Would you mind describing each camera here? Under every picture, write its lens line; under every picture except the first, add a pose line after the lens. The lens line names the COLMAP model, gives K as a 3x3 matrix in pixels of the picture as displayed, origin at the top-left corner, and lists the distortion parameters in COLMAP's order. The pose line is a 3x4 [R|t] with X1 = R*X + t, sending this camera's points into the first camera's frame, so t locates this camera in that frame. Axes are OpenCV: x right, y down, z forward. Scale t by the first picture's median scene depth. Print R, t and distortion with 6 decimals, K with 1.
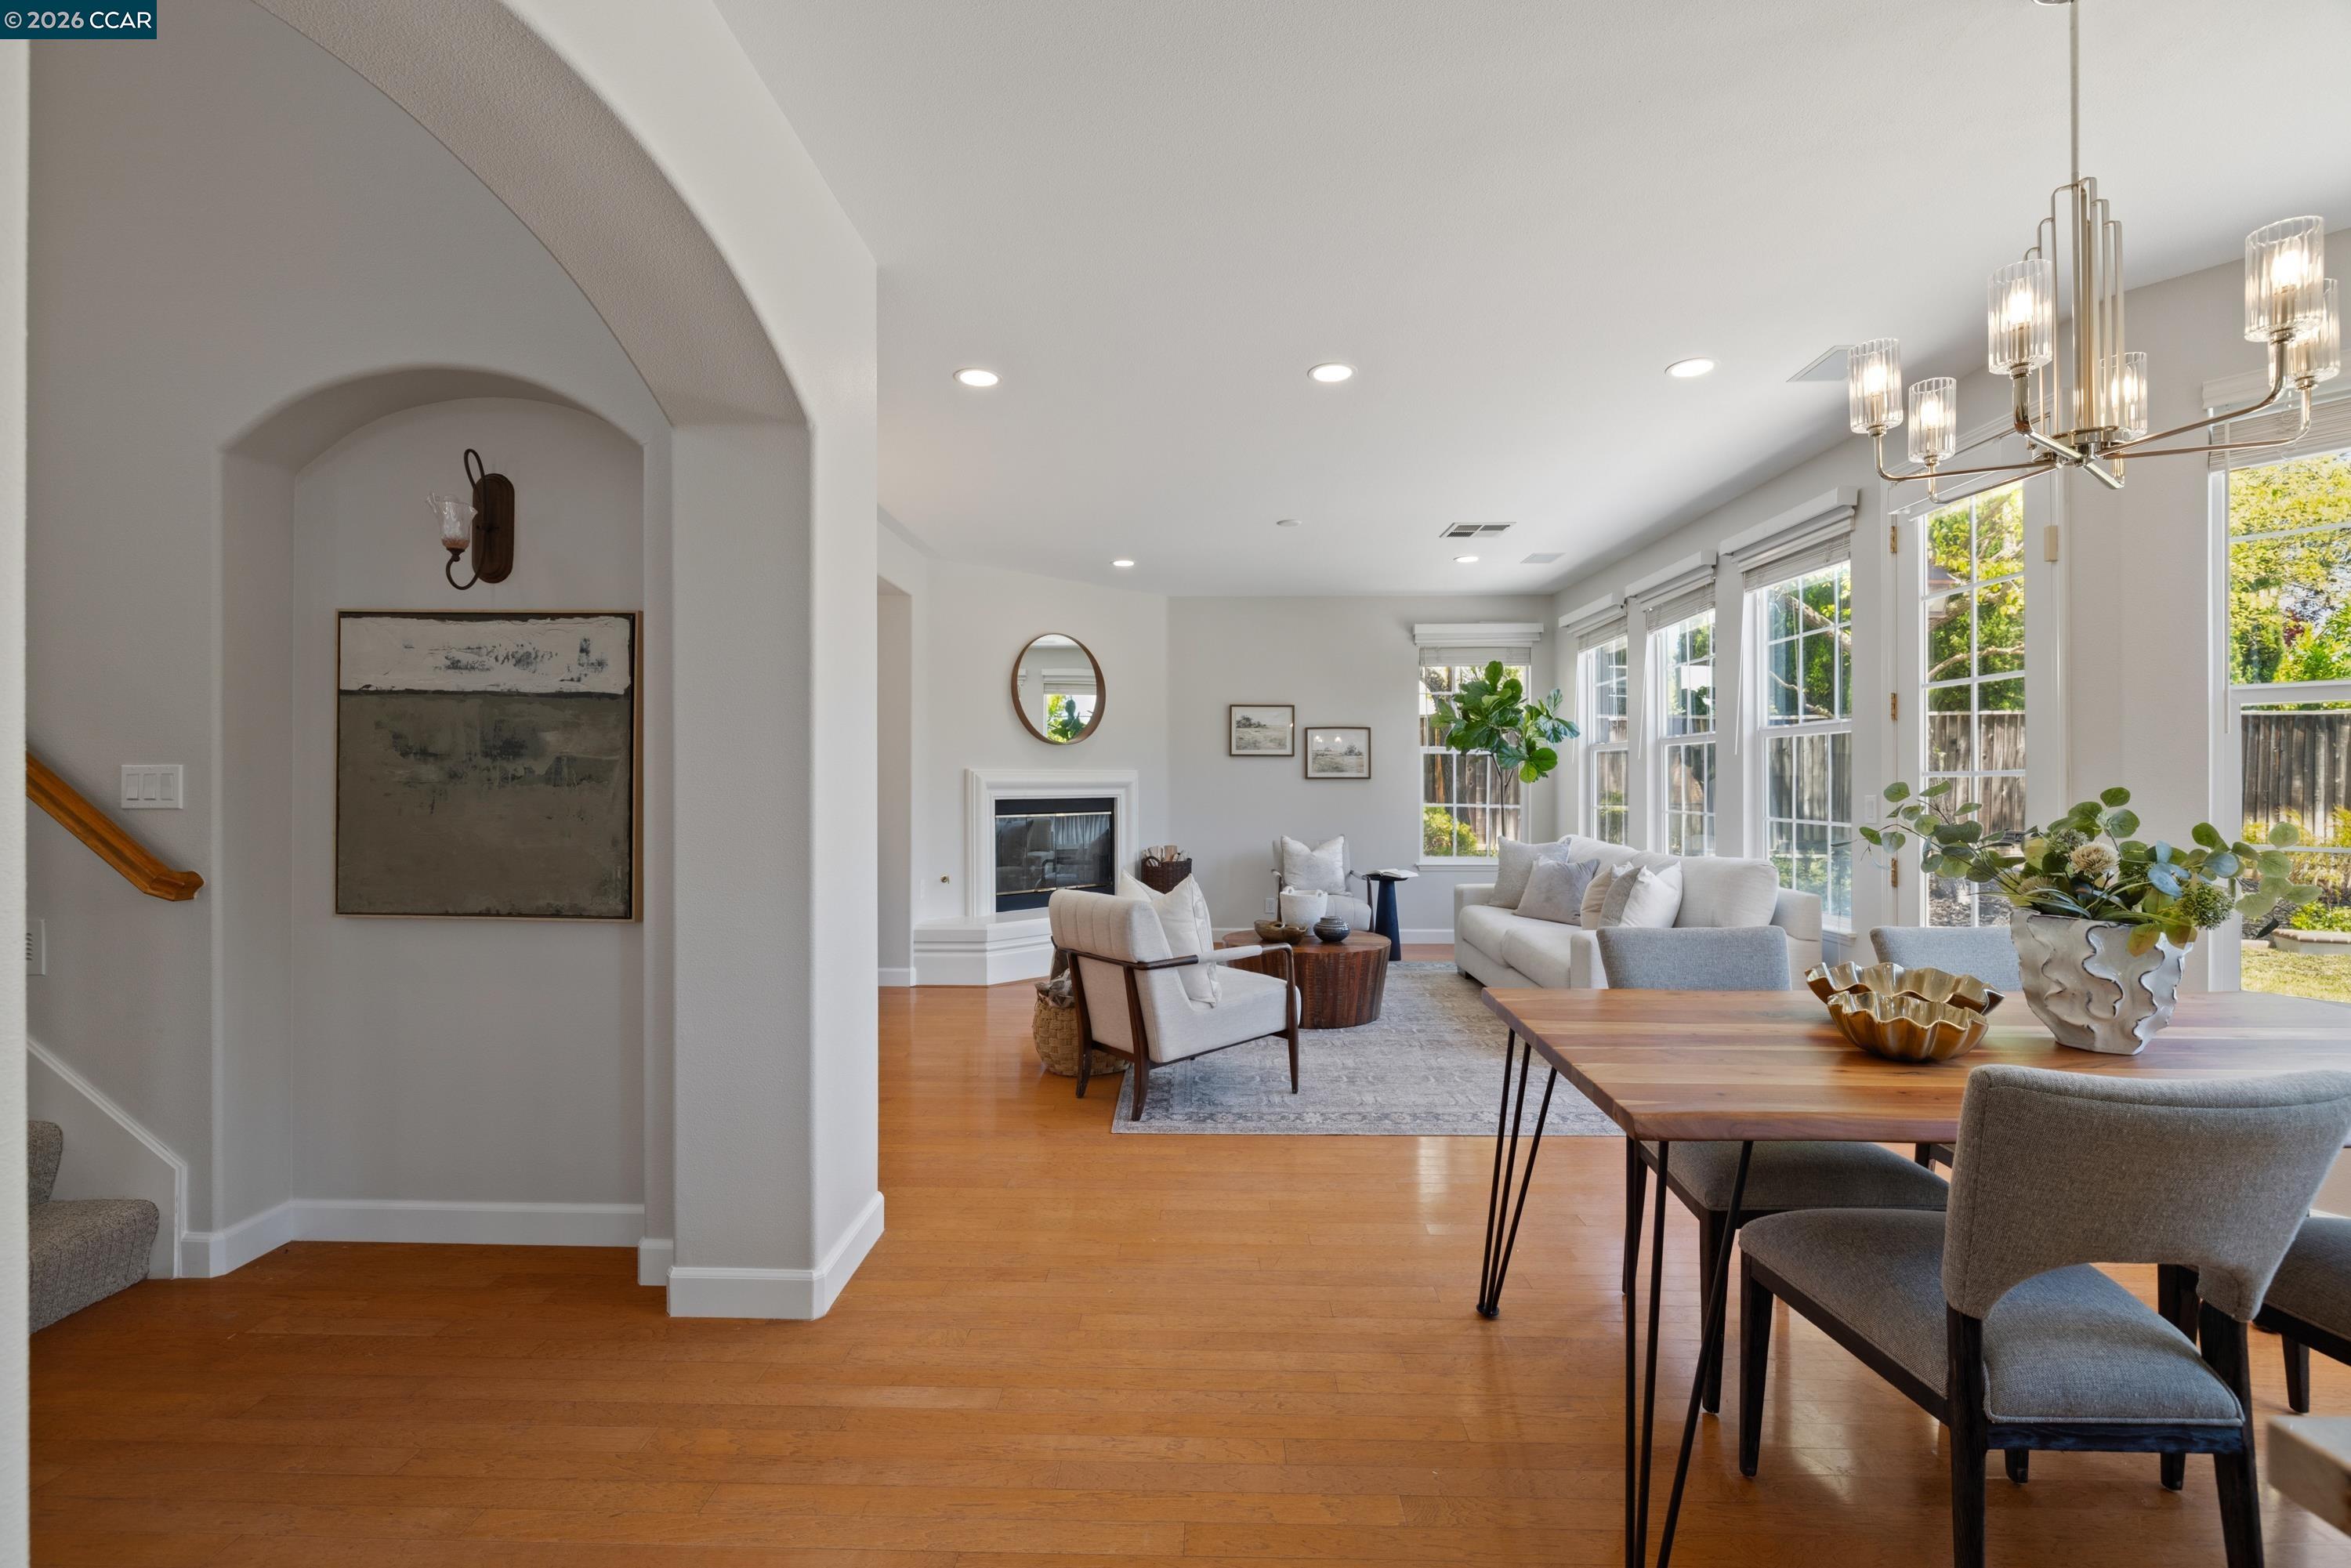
lens RADIAL K [[1033.5, 0, 1172.2], [0, 1033.5, 778.9], [0, 0, 1]] dist [-0.009363, 0.000538]
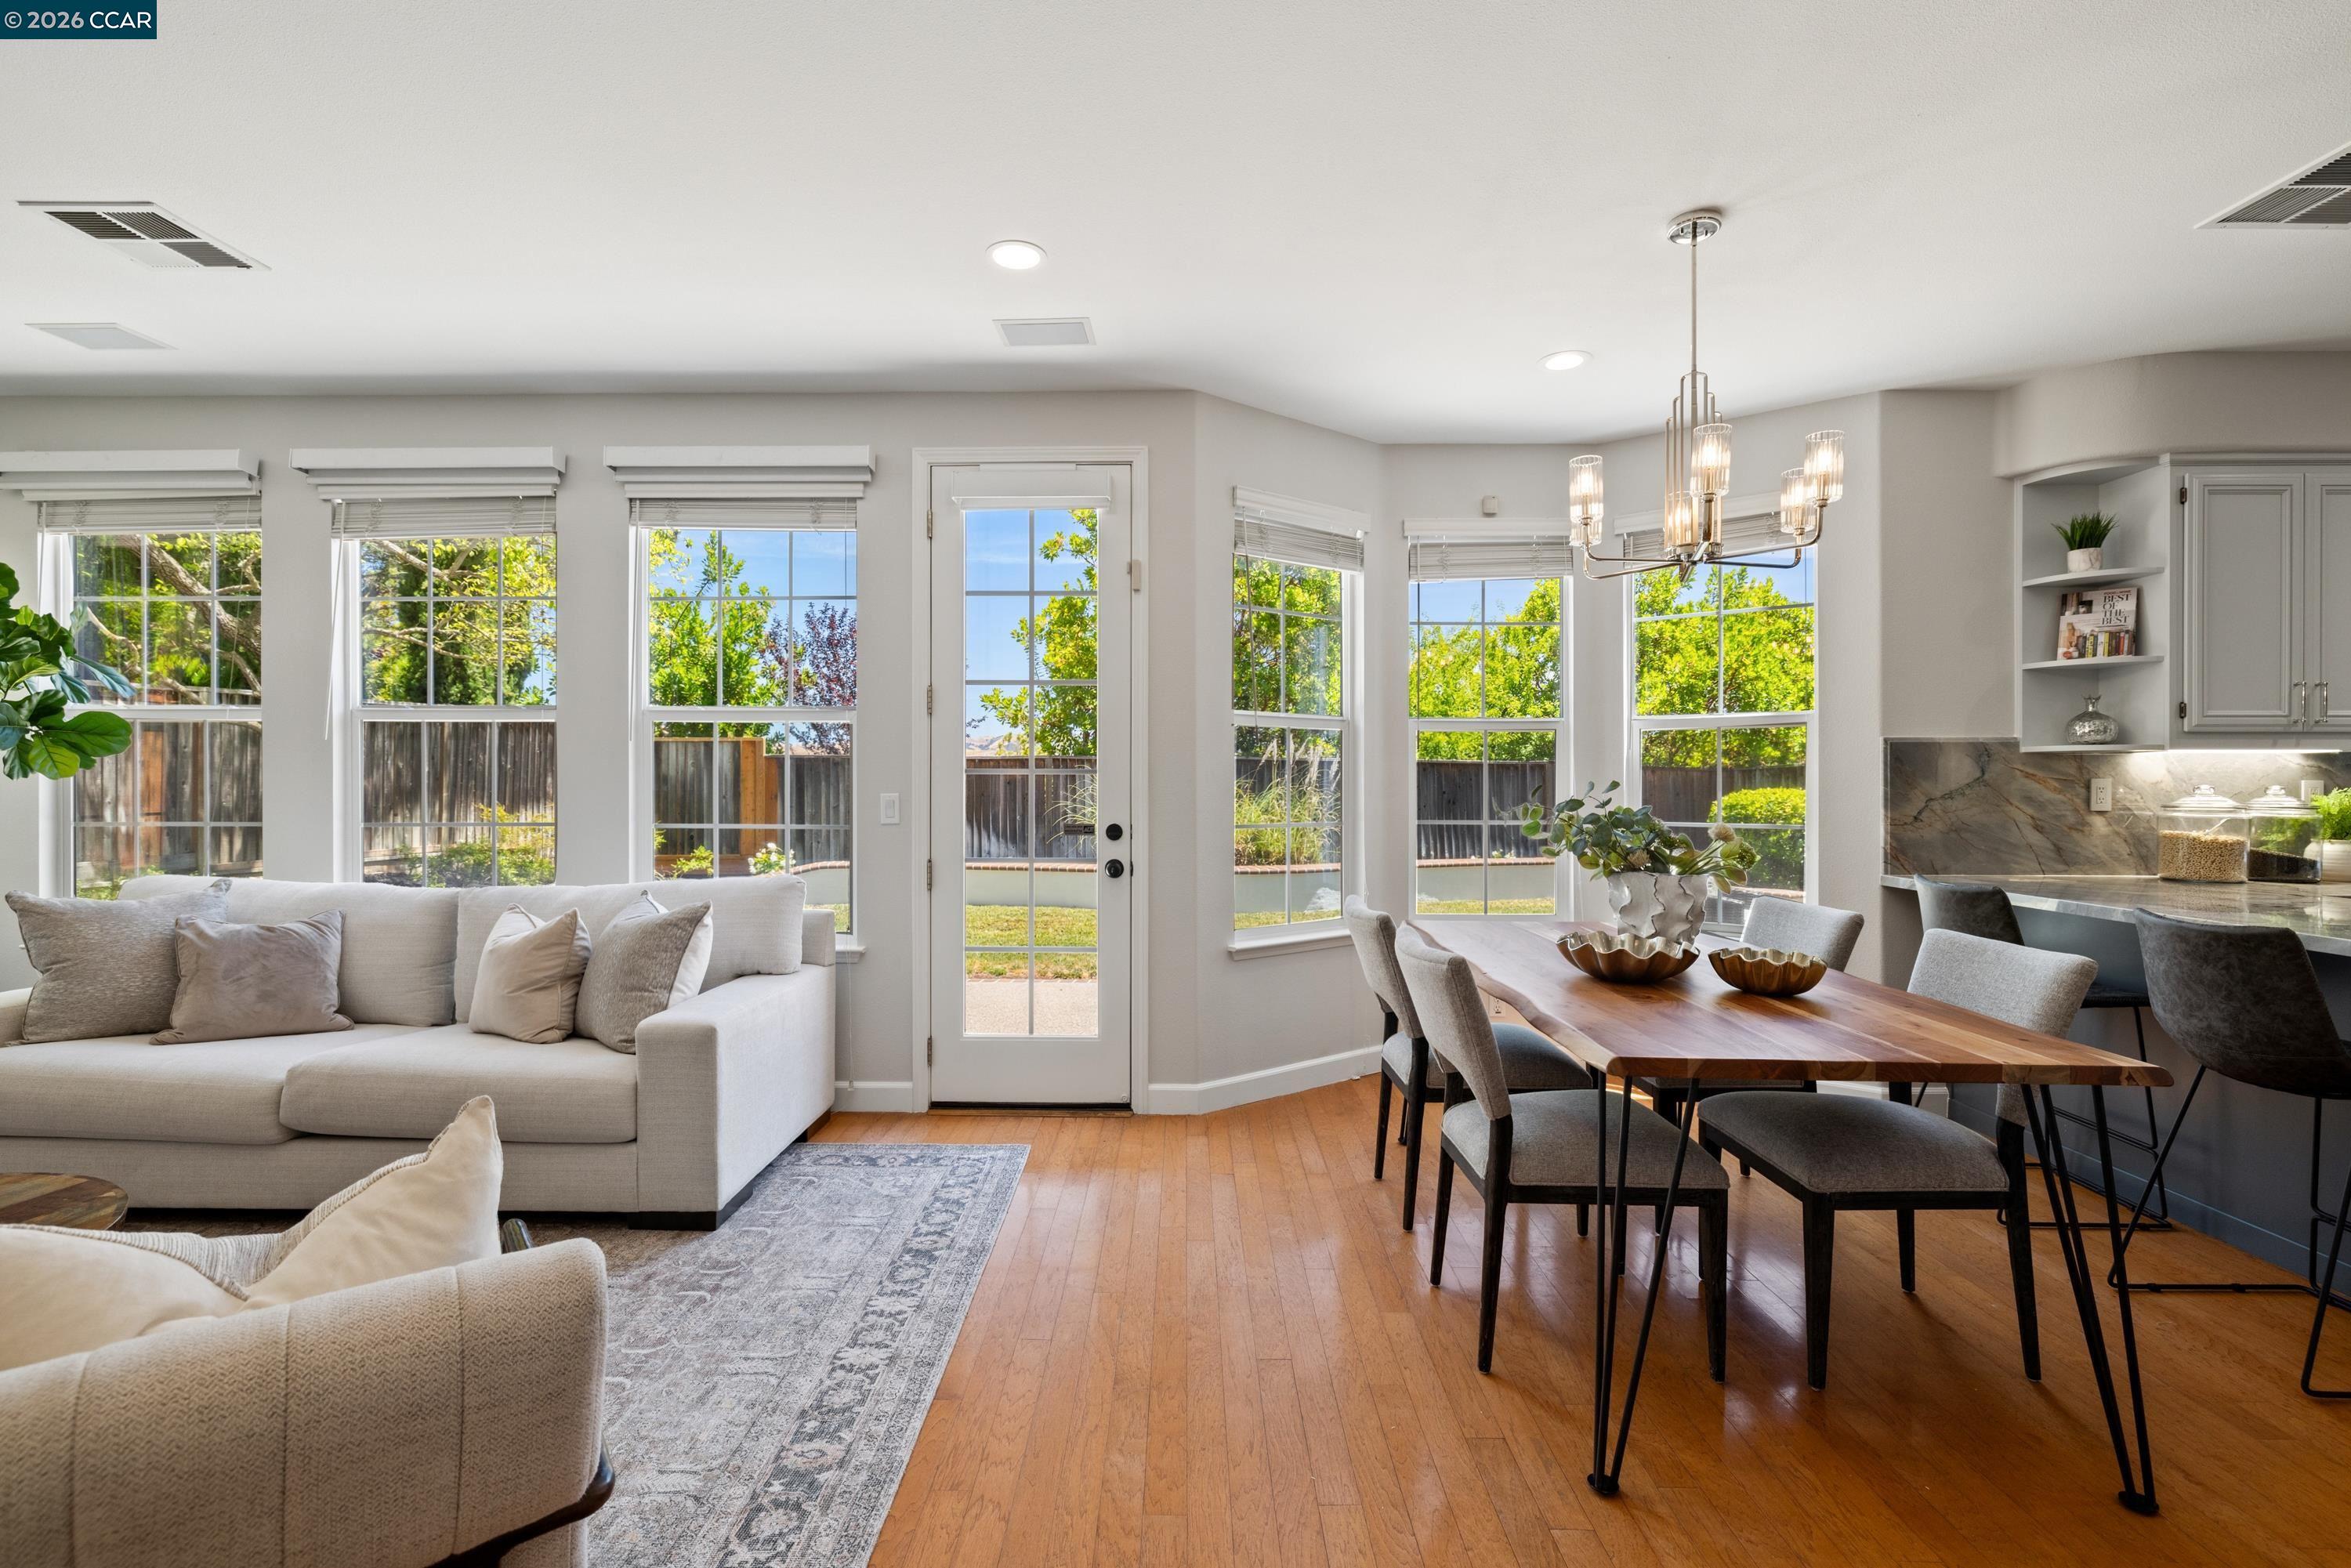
lens RADIAL K [[1041.0, 0, 1169.5], [0, 1041.0, 785.4], [0, 0, 1]] dist [-0.004689, 0.000510]
pose [[-0.014393, -0.004898, 0.999884, -0.285502], [-0.006266, 0.999969, 0.004808, 0.002648], [-0.999877, -0.006196, -0.014423, 0.856049]]
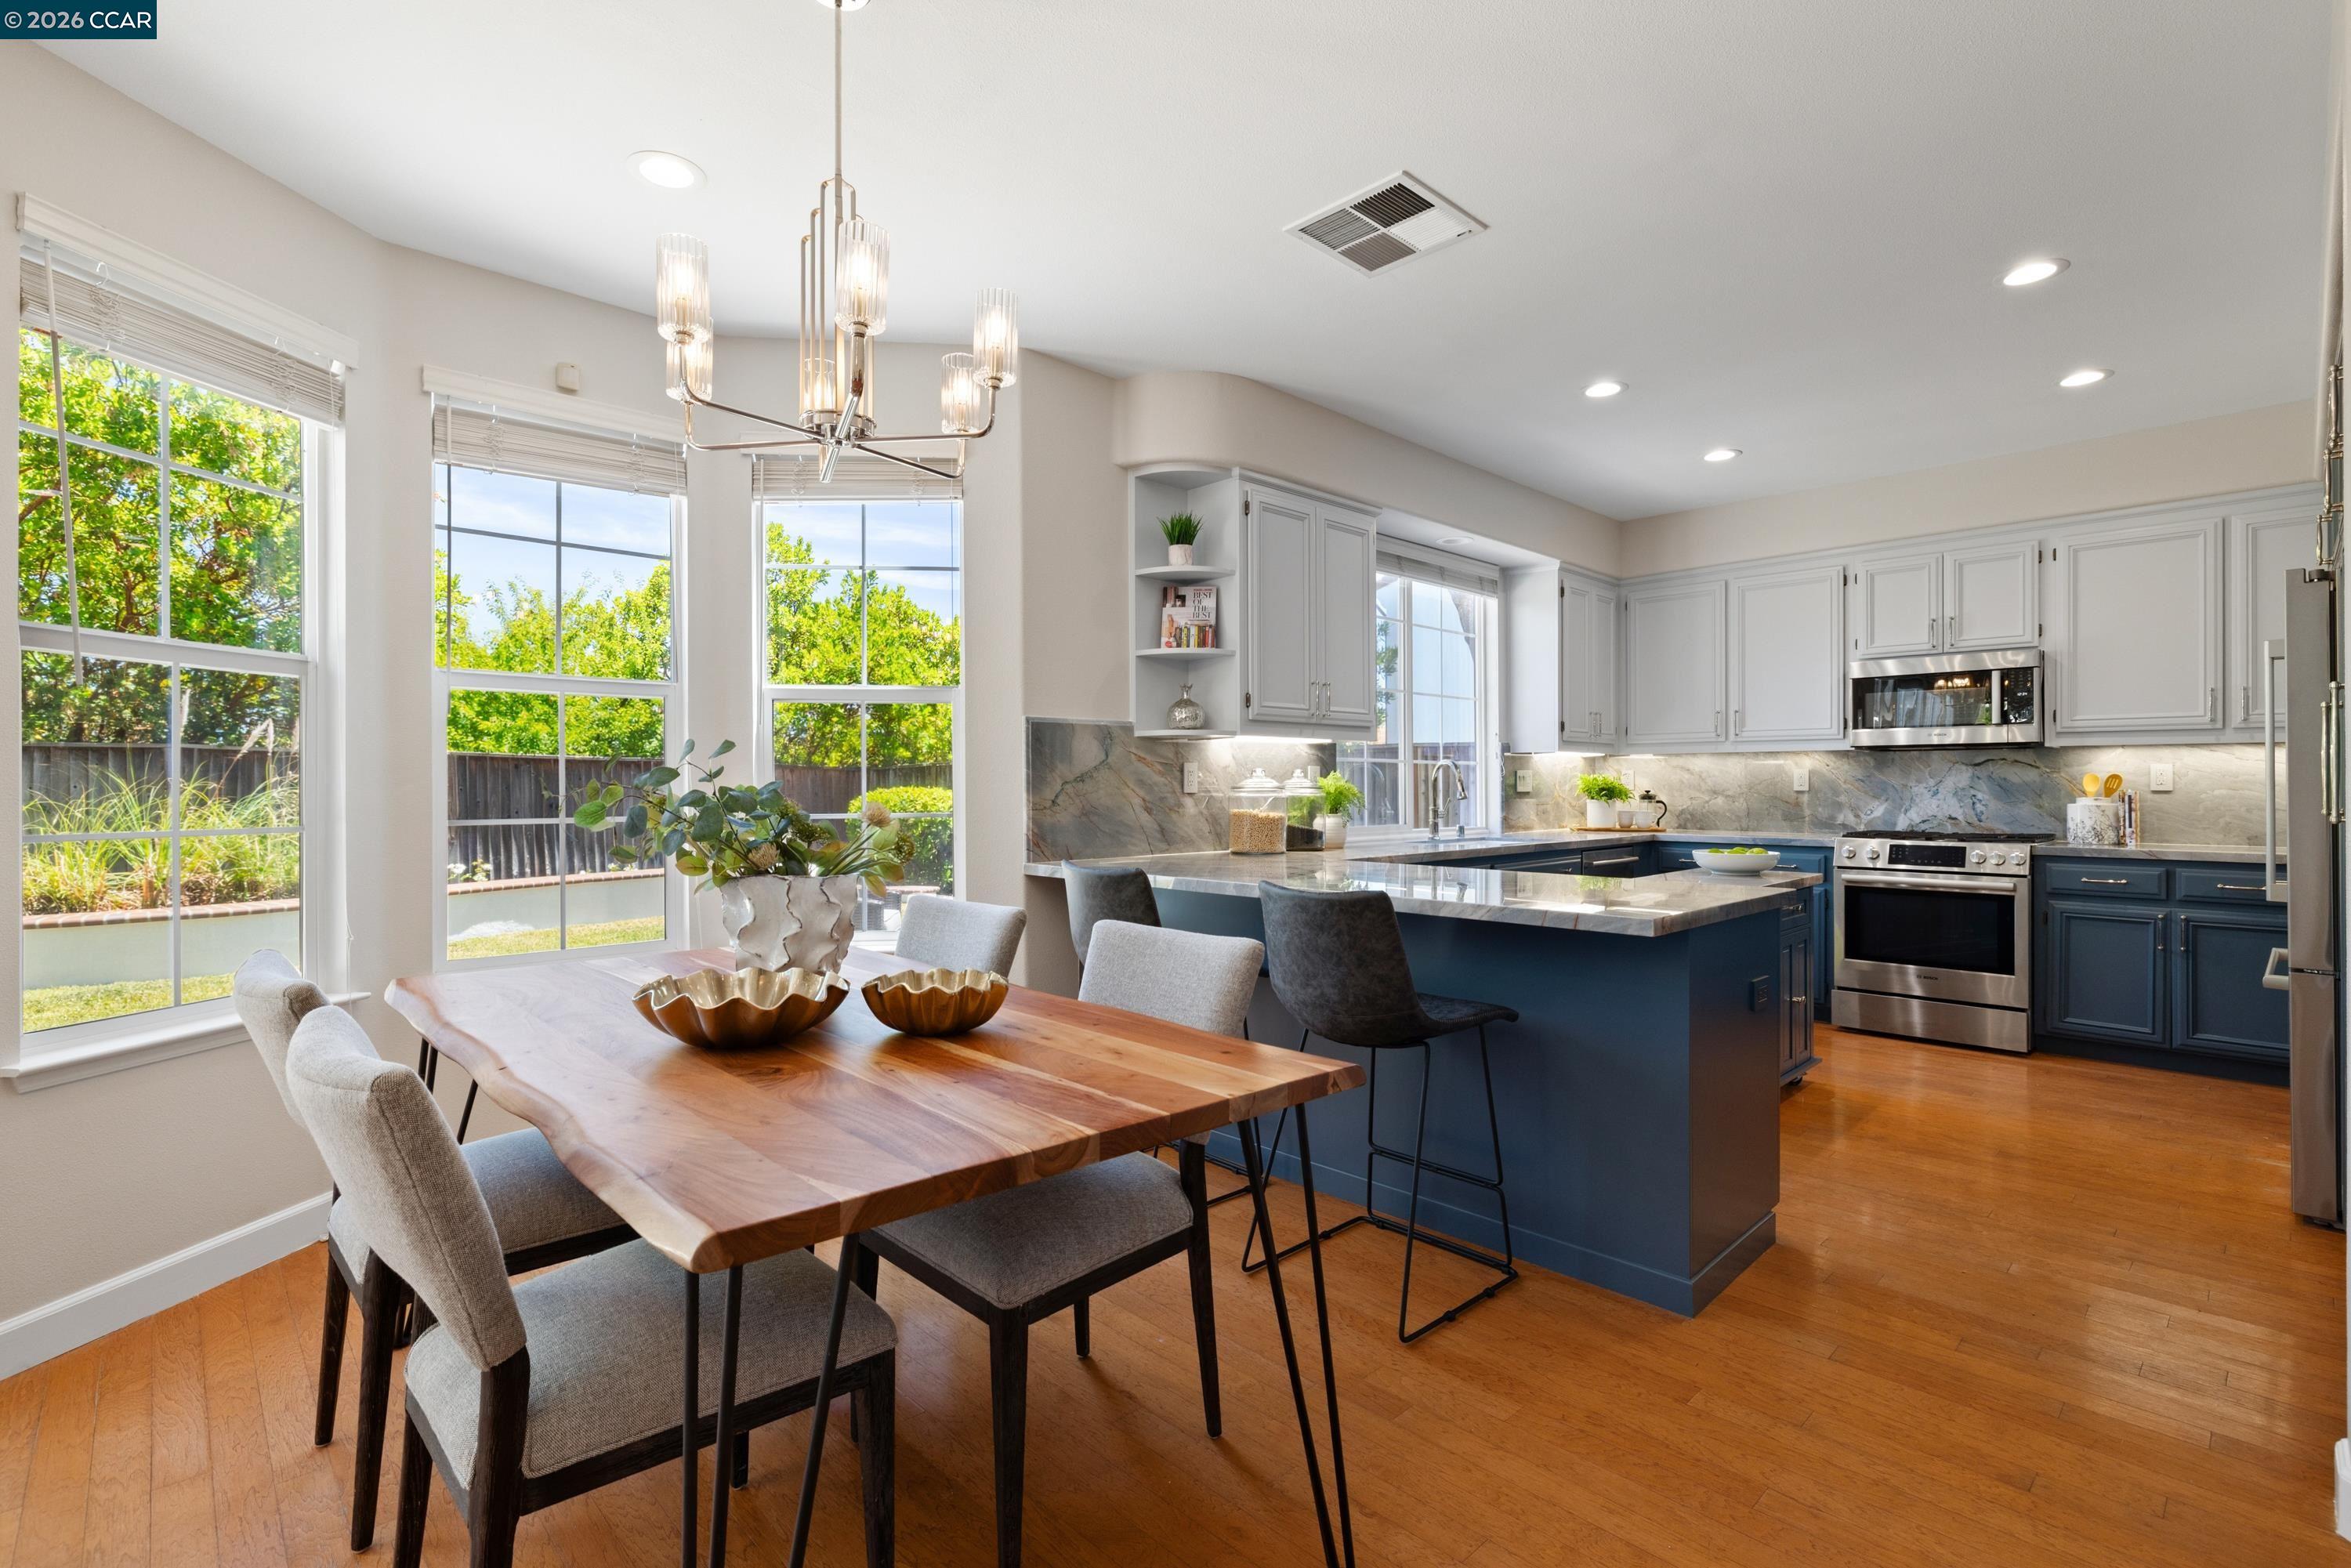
lens RADIAL K [[1076.3, 0, 1178.0], [0, 1076.3, 779.8], [0, 0, 1]] dist [-0.001445, 0.000596]
pose [[-0.712862, 0.005279, 0.701284, -0.068314], [-0.000904, 0.999964, -0.008447, 0.022710], [-0.701303, -0.006655, -0.712832, 0.747201]]
